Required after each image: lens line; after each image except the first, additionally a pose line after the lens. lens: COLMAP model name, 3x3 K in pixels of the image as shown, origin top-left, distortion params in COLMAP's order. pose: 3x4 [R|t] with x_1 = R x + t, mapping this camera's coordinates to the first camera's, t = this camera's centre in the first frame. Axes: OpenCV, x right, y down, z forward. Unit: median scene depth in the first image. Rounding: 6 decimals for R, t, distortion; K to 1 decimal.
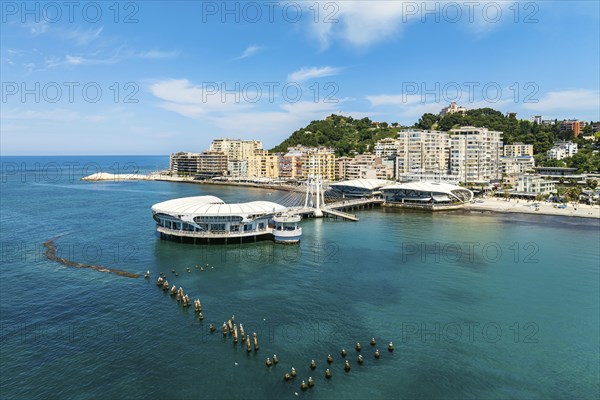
lens RADIAL K [[440.7, 0, 300.2], [0, 440.7, 199.9], [0, 0, 1]] dist [-0.011582, -0.003164]
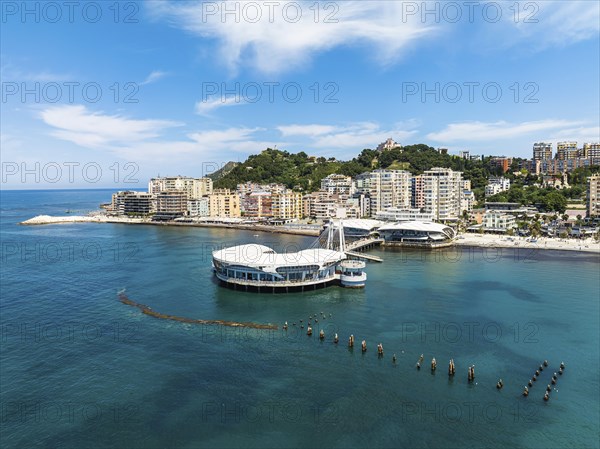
lens RADIAL K [[458.5, 0, 292.0], [0, 458.5, 225.3], [0, 0, 1]] dist [-0.007596, -0.000782]
pose [[0.982168, -0.027383, 0.185999, -0.143459], [0.030207, 0.999467, -0.012367, -0.017157], [-0.185561, 0.017765, 0.982472, -0.032799]]
